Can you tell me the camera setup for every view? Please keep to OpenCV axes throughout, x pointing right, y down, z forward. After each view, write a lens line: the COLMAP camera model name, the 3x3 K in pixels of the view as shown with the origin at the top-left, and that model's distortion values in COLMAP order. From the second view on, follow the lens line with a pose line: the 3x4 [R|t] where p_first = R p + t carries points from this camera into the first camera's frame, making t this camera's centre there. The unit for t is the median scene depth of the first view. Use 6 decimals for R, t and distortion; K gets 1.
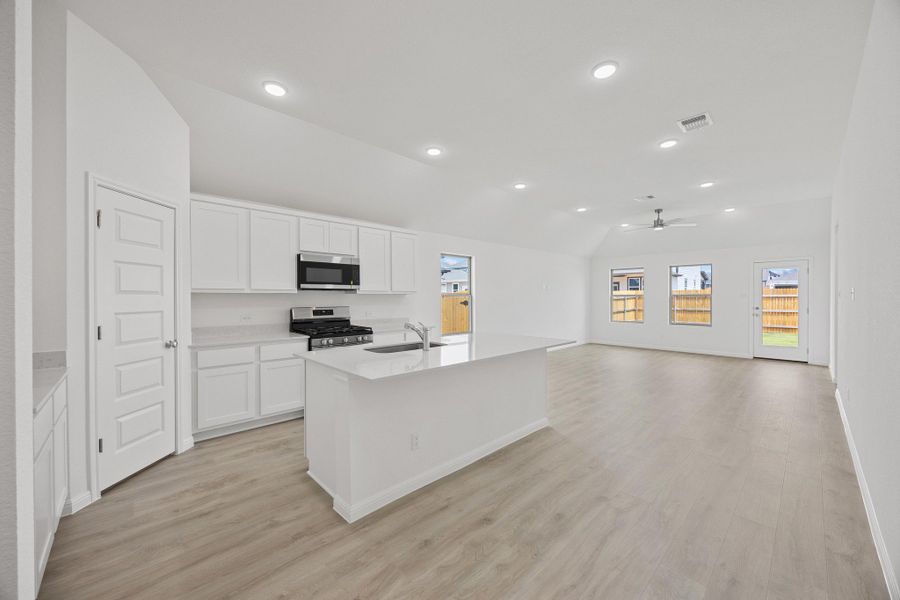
lens RADIAL K [[341.3, 0, 442.3], [0, 341.3, 298.8], [0, 0, 1]] dist [-0.002983, 0.000067]
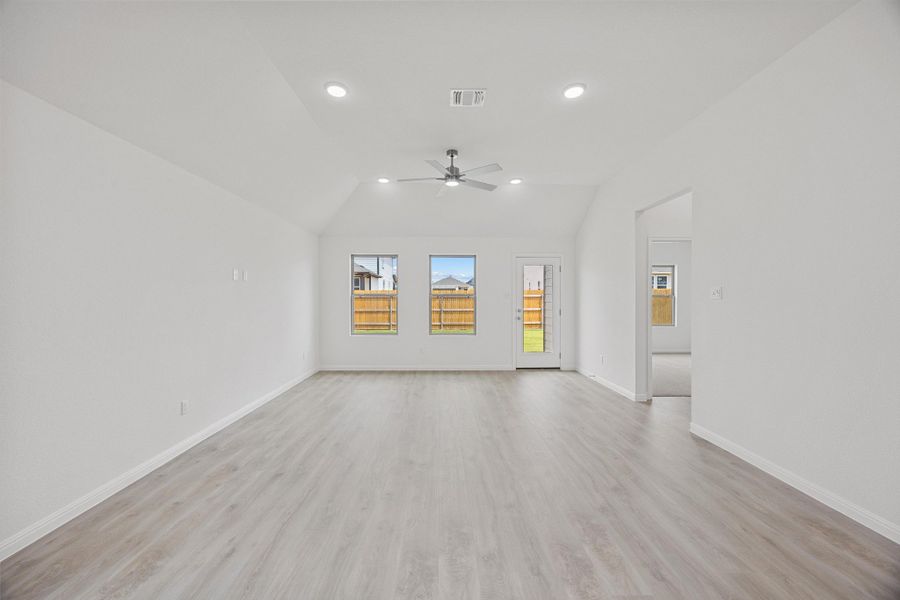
lens RADIAL K [[341.3, 0, 446.6], [0, 341.3, 300.5], [0, 0, 1]] dist [-0.002983, 0.000067]
pose [[0.658690, -0.001263, 0.752414, 0.149725], [-0.001274, 0.999995, 0.002794, 0.001073], [-0.752414, -0.002799, 0.658685, 0.523927]]
